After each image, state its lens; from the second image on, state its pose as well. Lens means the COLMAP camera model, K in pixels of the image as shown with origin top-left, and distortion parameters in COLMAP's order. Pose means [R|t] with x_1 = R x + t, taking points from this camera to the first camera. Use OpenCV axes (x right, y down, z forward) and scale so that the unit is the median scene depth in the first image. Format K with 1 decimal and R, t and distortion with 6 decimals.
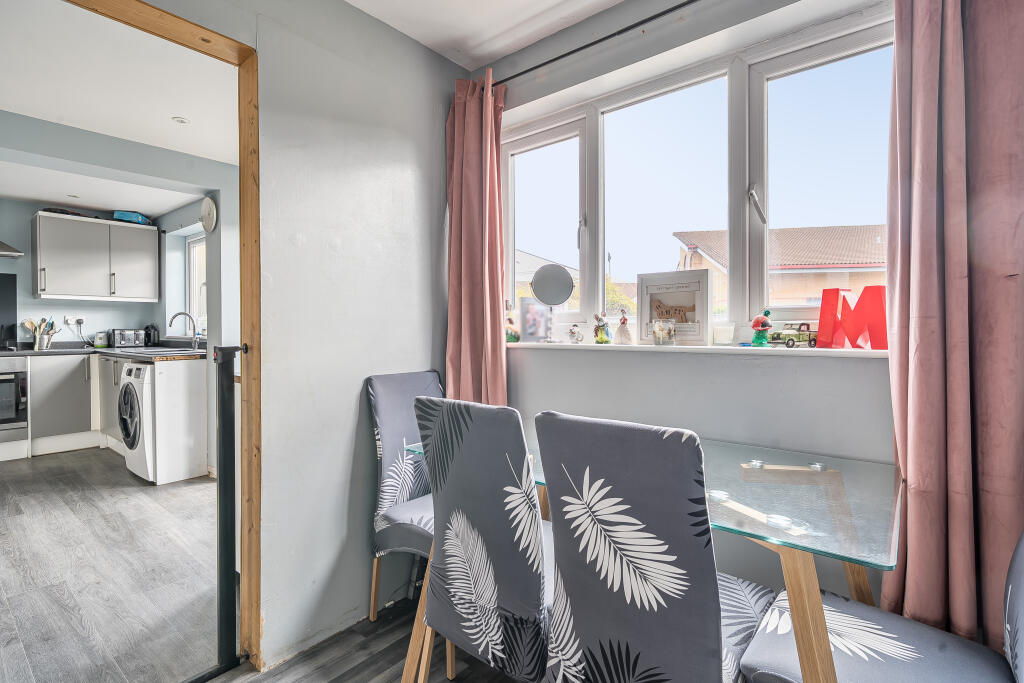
lens RADIAL K [[493.0, 0, 510.3], [0, 493.0, 331.8], [0, 0, 1]] dist [0.001492, -0.000629]
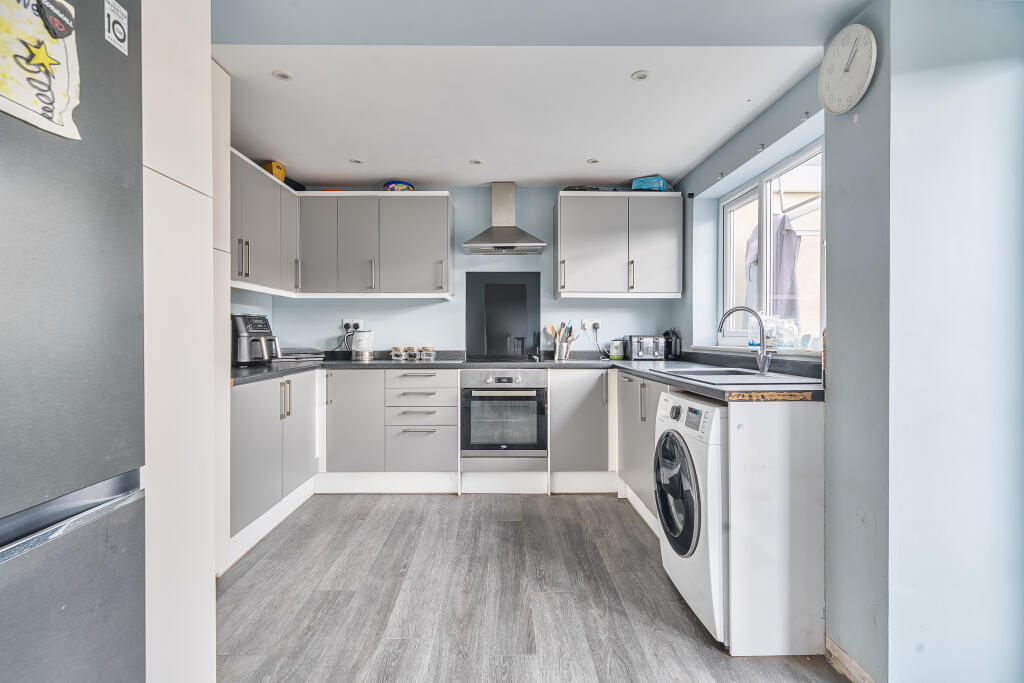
lens RADIAL K [[527.0, 0, 510.8], [0, 527.0, 335.2], [0, 0, 1]] dist [0.029110, 0.000246]
pose [[0.656896, 0.002848, -0.753976, -0.336500], [-0.009379, 0.999946, -0.004394, -0.000921], [0.753923, 0.009958, 0.656887, 0.353522]]
